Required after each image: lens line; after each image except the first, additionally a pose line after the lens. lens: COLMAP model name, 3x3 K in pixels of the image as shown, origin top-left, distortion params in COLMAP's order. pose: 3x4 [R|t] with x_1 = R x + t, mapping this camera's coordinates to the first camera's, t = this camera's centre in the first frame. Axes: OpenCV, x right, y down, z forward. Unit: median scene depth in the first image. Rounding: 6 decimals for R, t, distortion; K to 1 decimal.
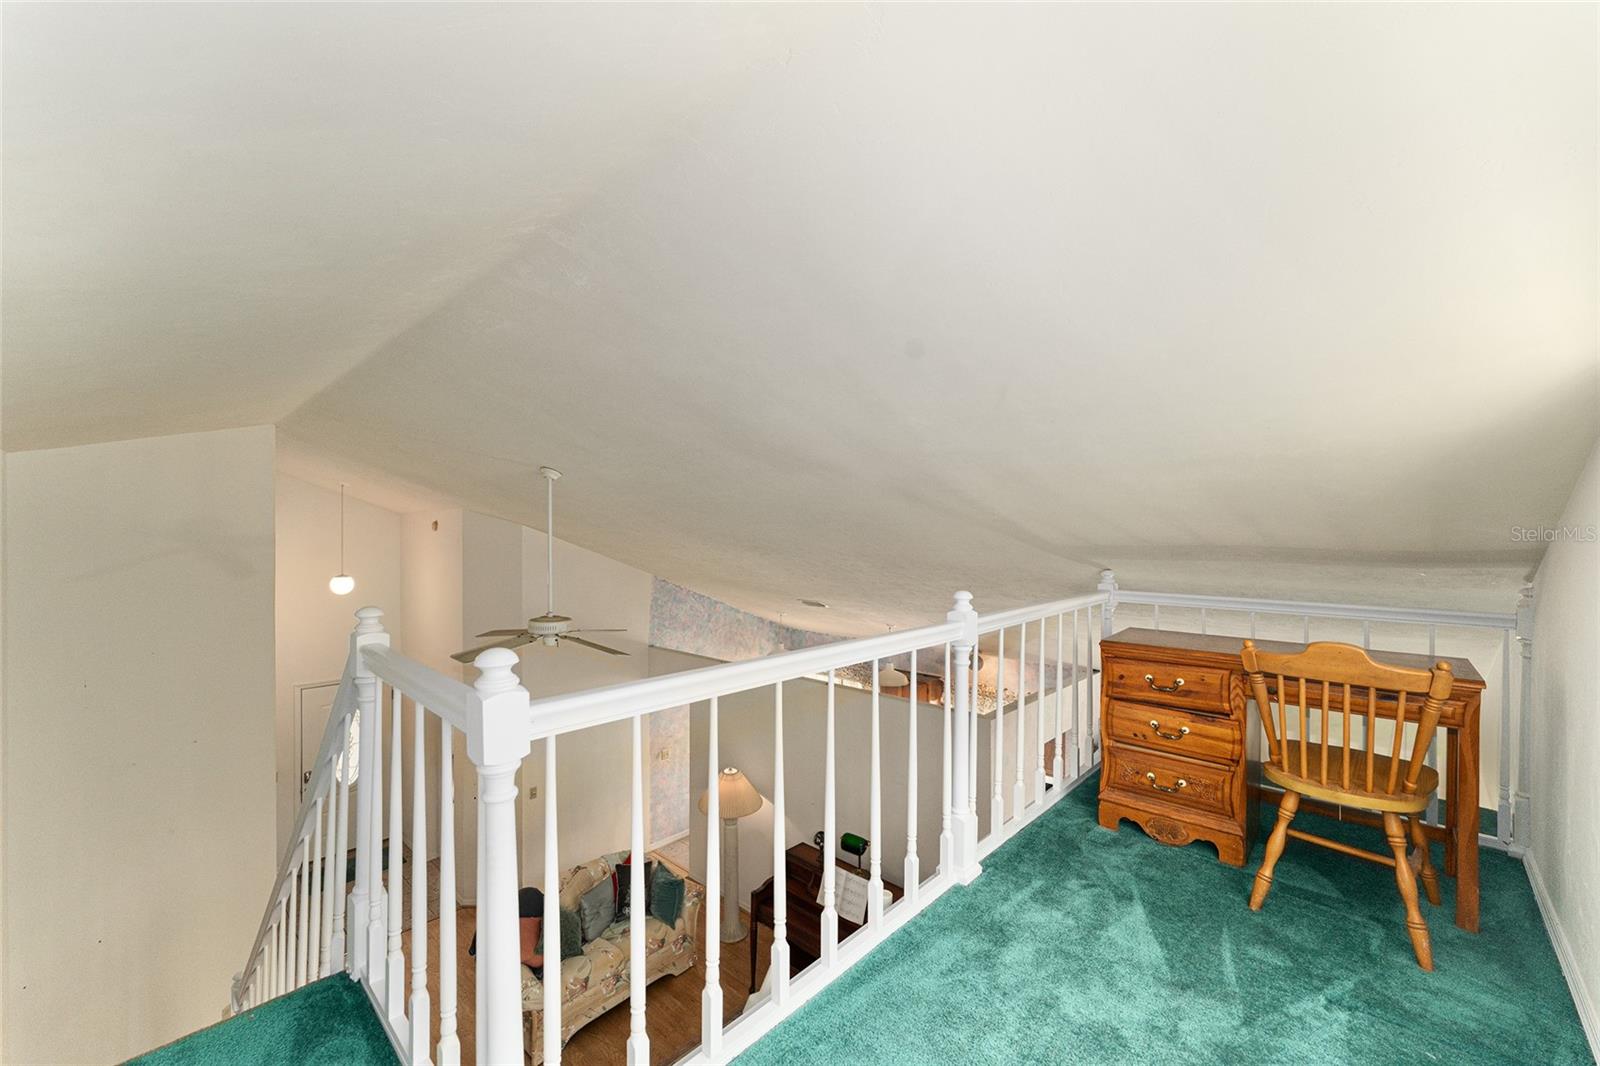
lens RADIAL K [[637.4, 0, 791.4], [0, 637.4, 535.2], [0, 0, 1]] dist [-0.000057, 0.000073]
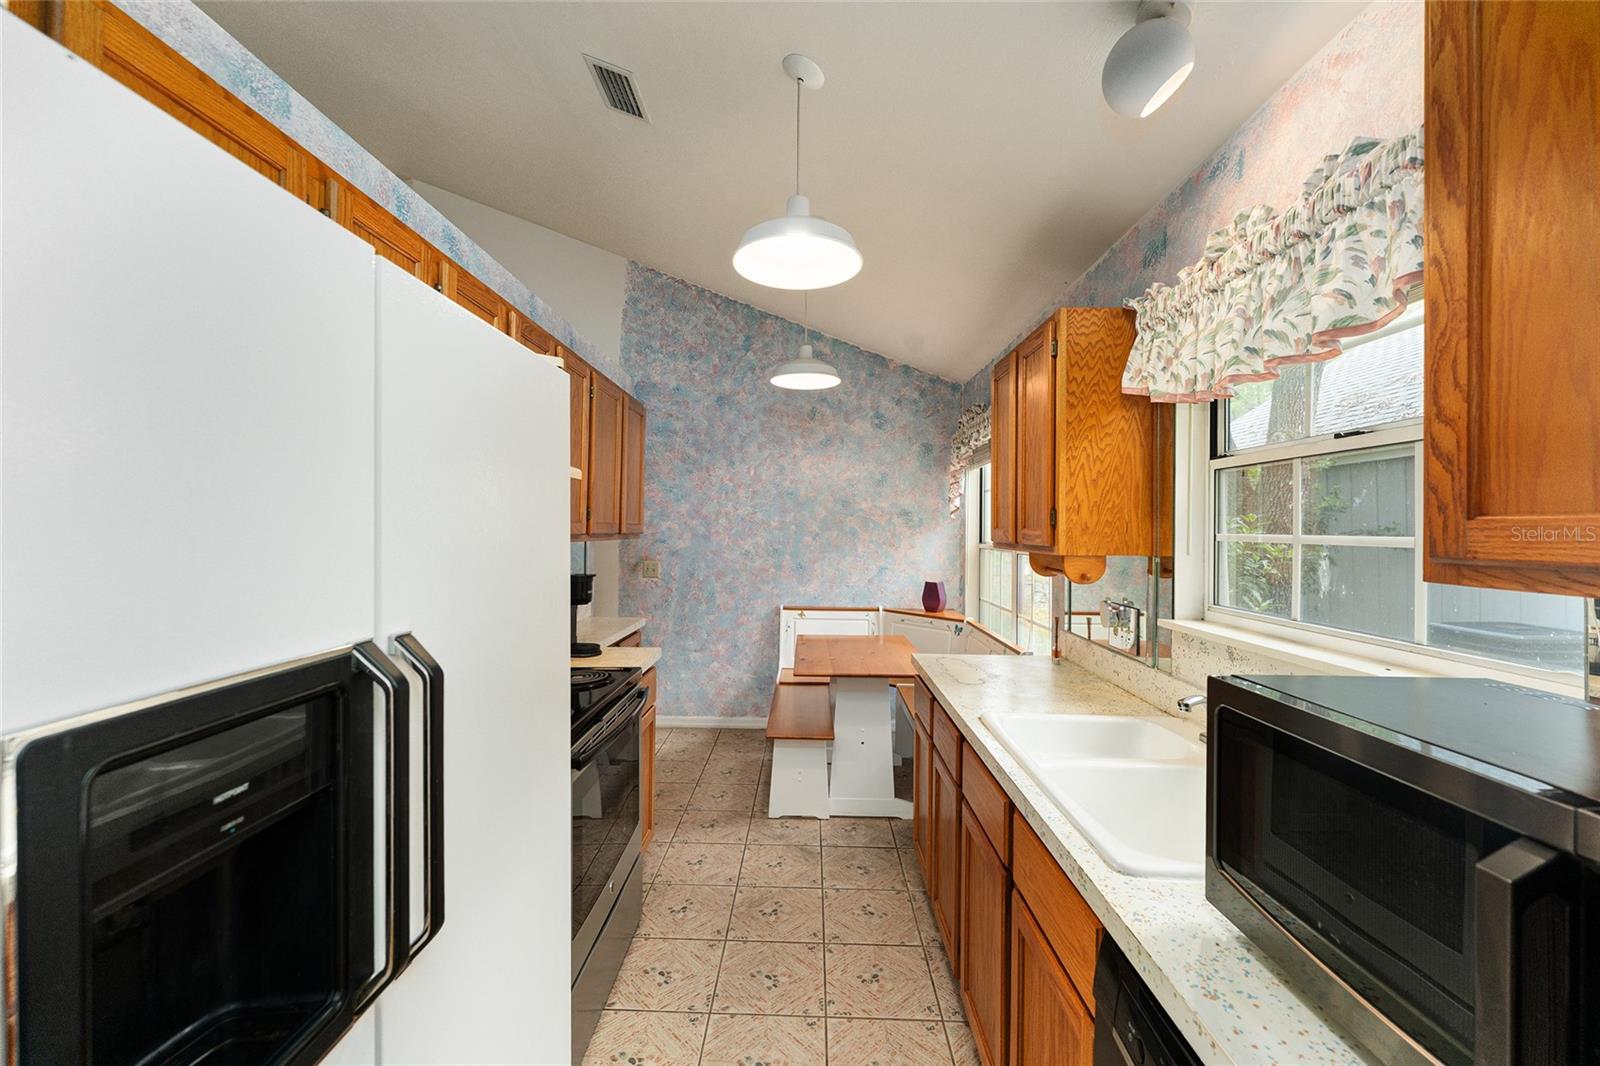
lens RADIAL K [[637.4, 0, 801.0], [0, 637.4, 522.8], [0, 0, 1]] dist [-0.000057, 0.000073]
pose [[0.683472, -0.002736, -0.729972, 0.311411], [-0.006331, 0.999933, -0.009676, 0.300758], [0.729949, 0.011235, 0.683409, 0.691275]]
